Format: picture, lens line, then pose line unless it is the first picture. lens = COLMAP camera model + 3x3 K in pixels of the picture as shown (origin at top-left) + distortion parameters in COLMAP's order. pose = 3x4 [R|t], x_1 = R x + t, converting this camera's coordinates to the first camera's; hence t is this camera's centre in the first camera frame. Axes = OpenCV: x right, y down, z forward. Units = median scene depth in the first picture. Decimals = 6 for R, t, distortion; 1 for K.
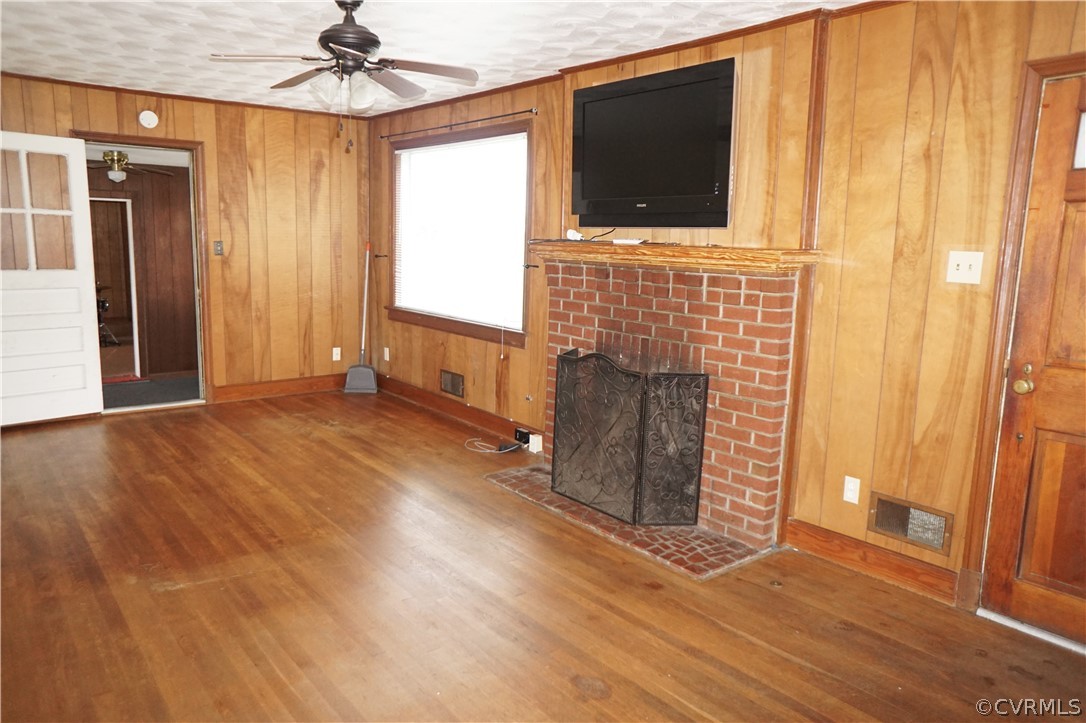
lens RADIAL K [[766.5, 0, 529.6], [0, 766.5, 361.9], [0, 0, 1]] dist [-0.079986, 0.107908]
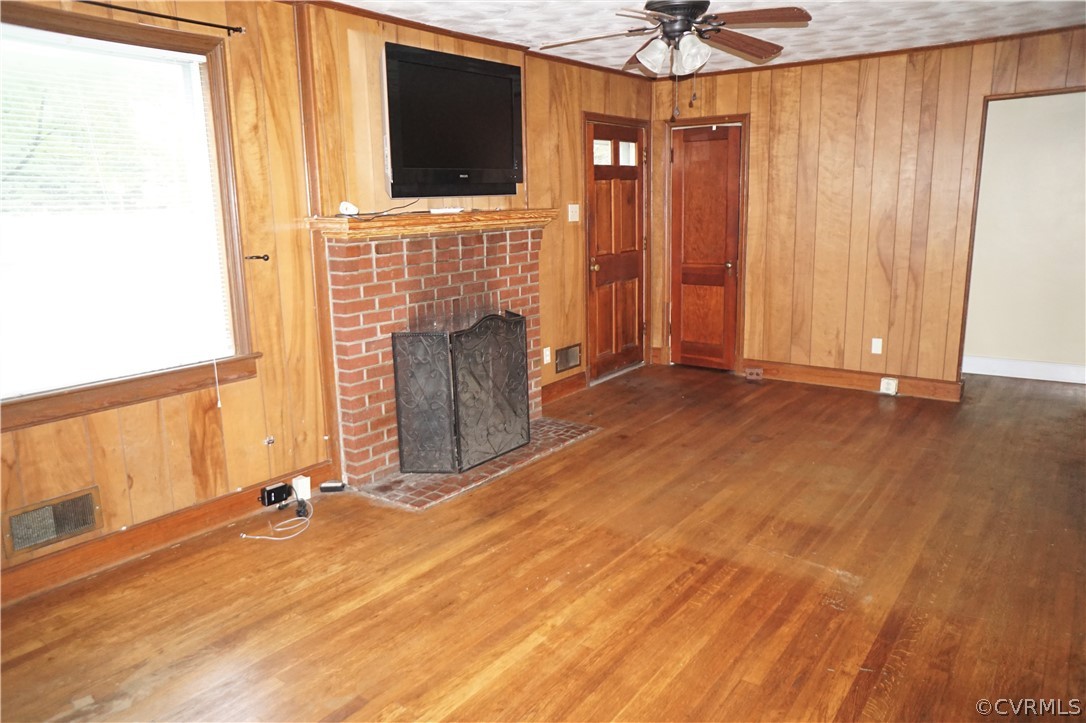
lens RADIAL K [[766.5, 0, 529.6], [0, 766.5, 361.9], [0, 0, 1]] dist [-0.079986, 0.107908]
pose [[-0.264862, -0.221098, 0.938597, -0.942630], [0.170701, 0.947236, 0.271303, -0.229265], [-0.949057, 0.232078, -0.213145, 1.183535]]
